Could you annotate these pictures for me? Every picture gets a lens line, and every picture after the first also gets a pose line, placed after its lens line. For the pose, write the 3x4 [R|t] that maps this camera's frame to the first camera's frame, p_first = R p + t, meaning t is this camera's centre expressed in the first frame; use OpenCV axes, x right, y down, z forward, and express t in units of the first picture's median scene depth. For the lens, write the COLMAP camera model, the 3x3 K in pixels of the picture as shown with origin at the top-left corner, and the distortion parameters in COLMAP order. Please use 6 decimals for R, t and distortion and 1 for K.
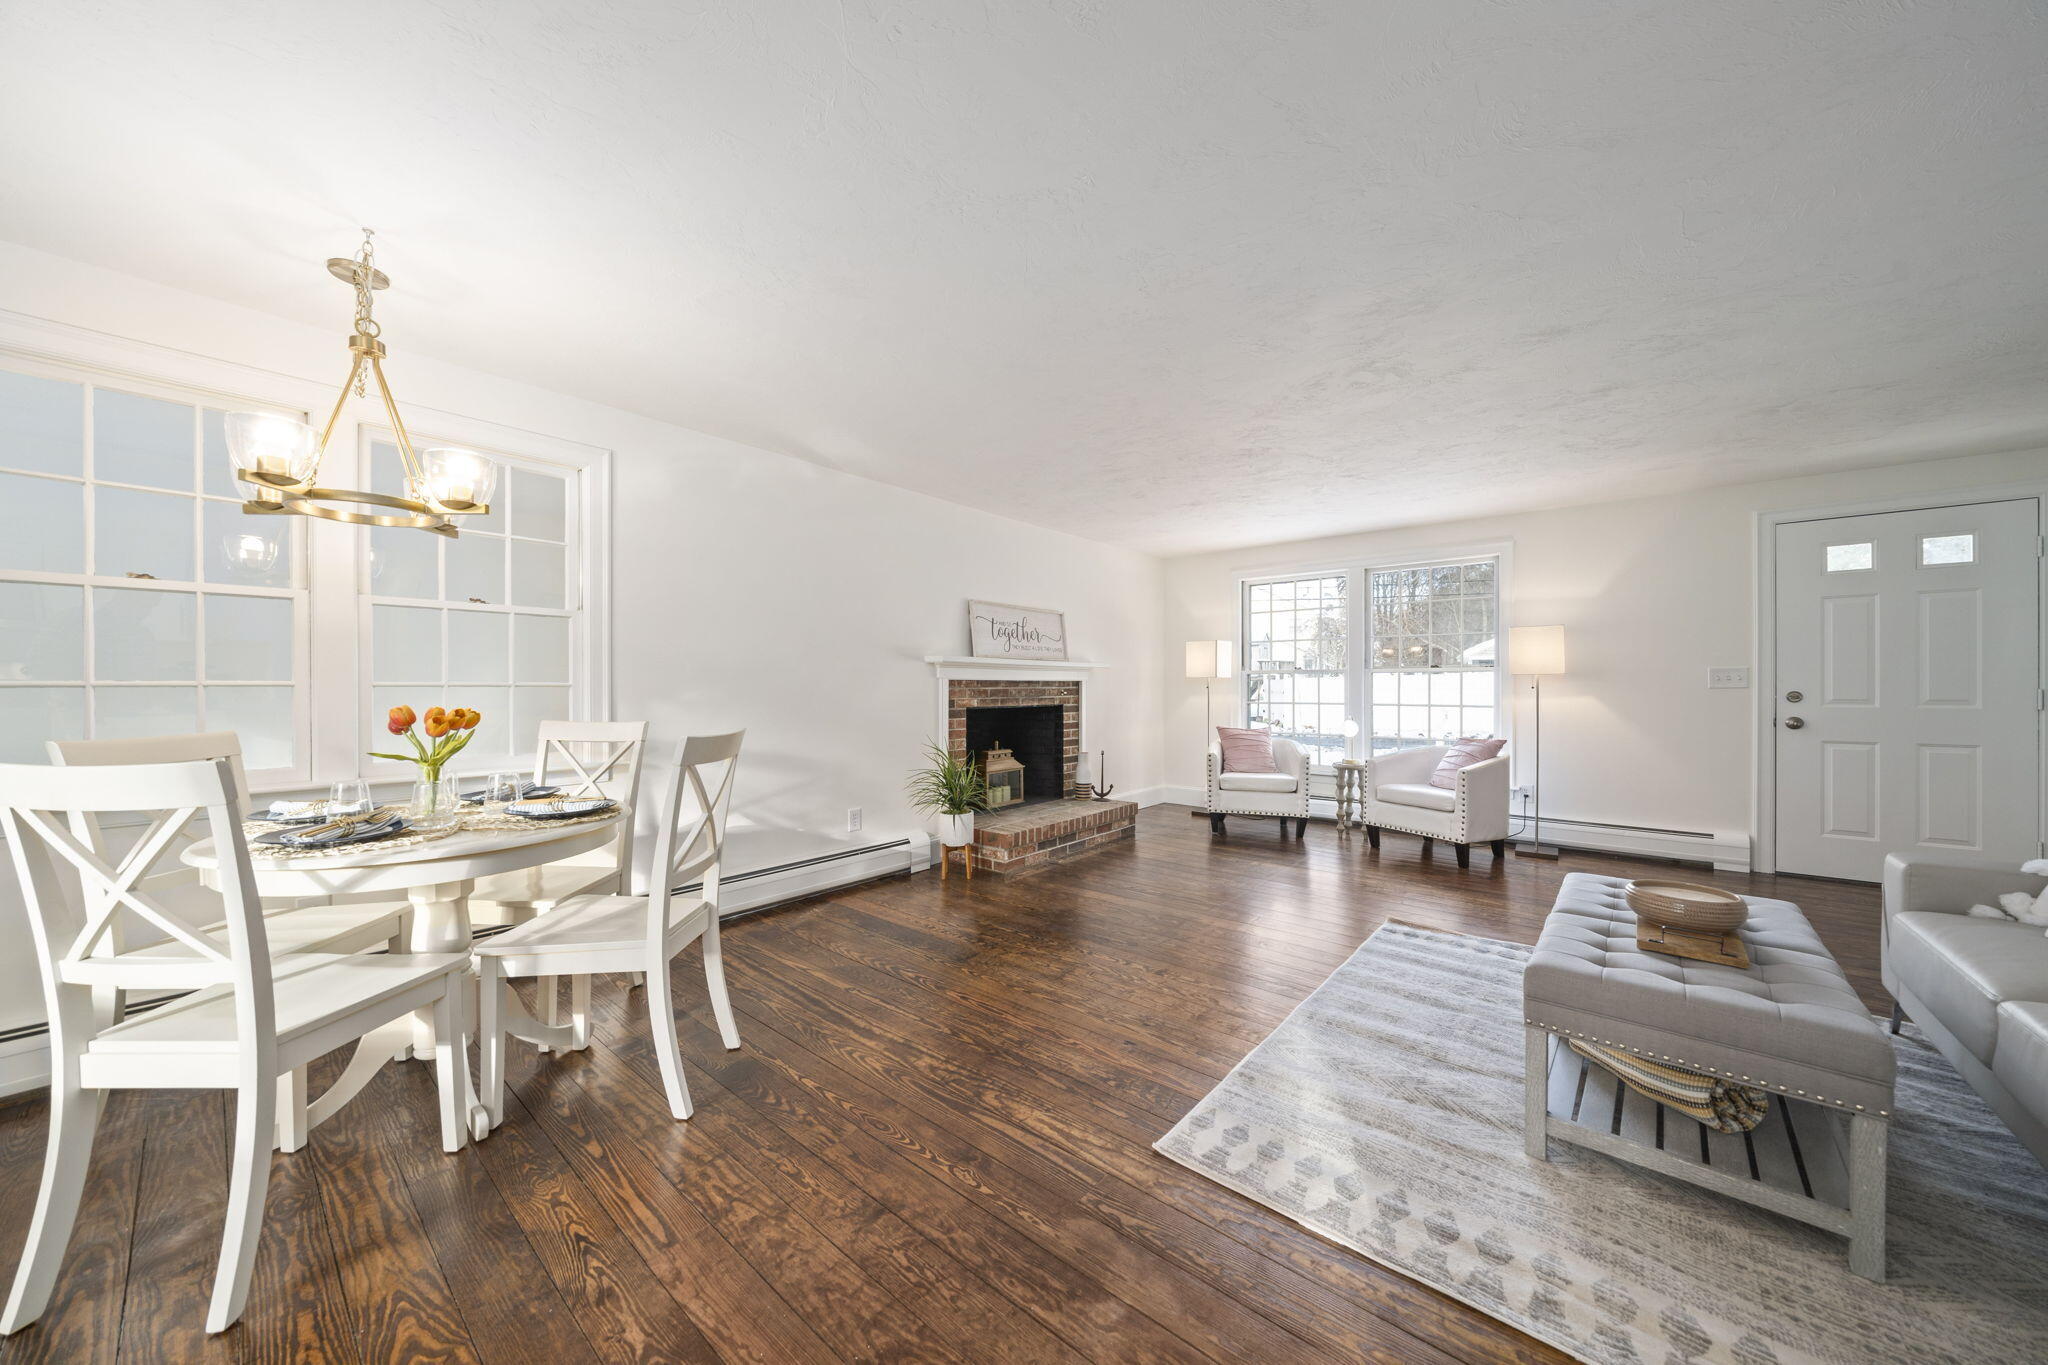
lens RADIAL K [[706.1, 0, 1020.3], [0, 706.1, 690.0], [0, 0, 1]] dist [-0.005838, 0.000027]
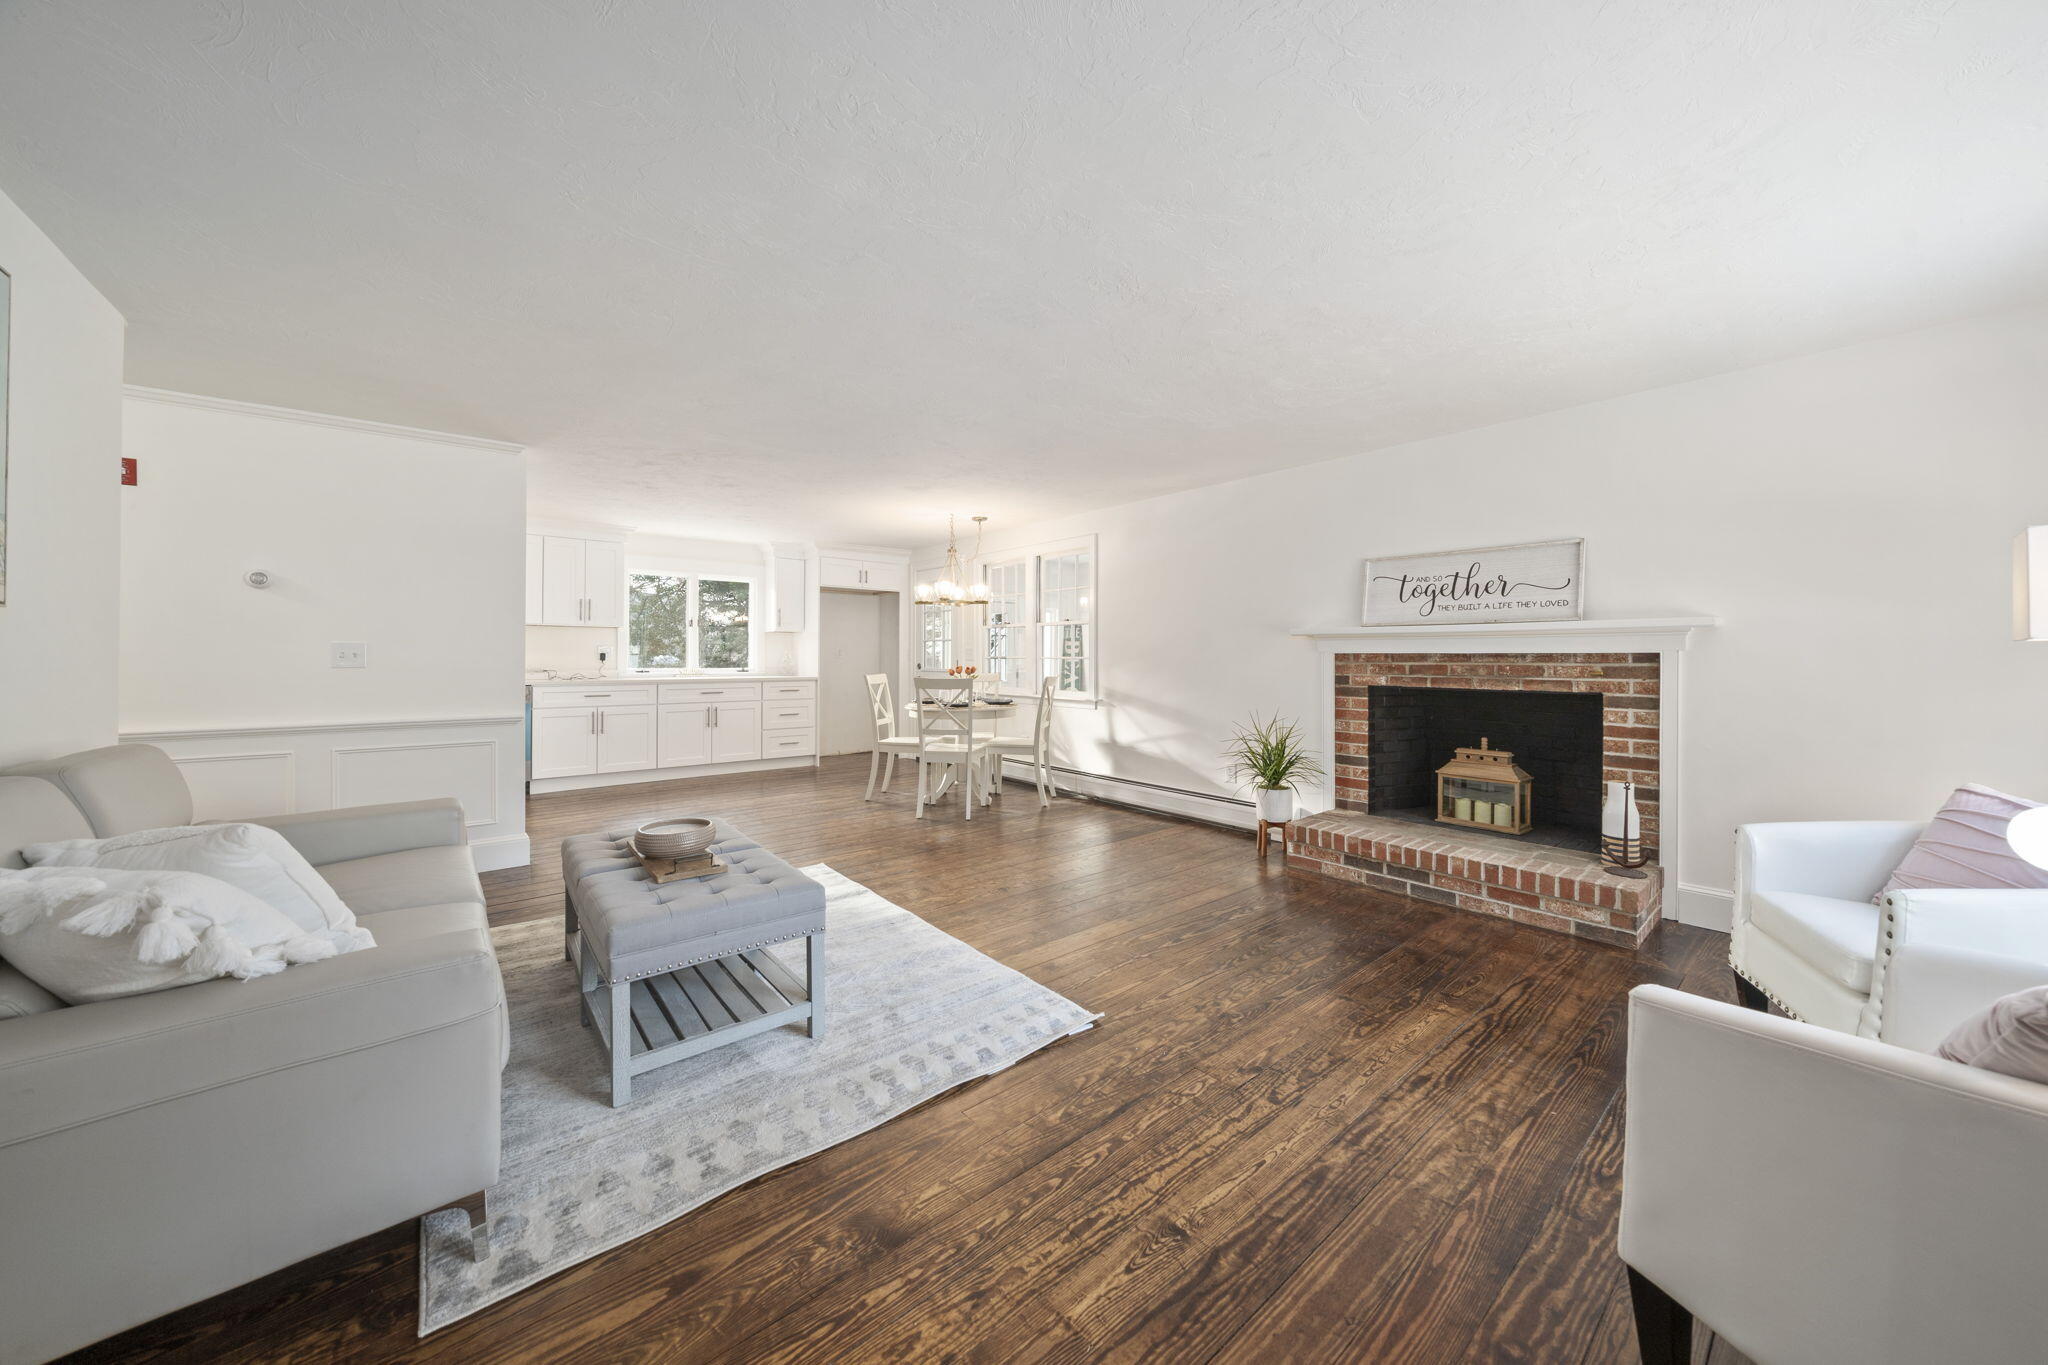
lens RADIAL K [[706.1, 0, 1039.9], [0, 706.1, 673.7], [0, 0, 1]] dist [-0.005838, 0.000027]
pose [[-0.166513, 0.027477, -0.985656, 0.771735], [-0.003954, 0.999585, 0.028533, -0.011386], [0.986031, 0.008648, -0.166335, 0.693590]]
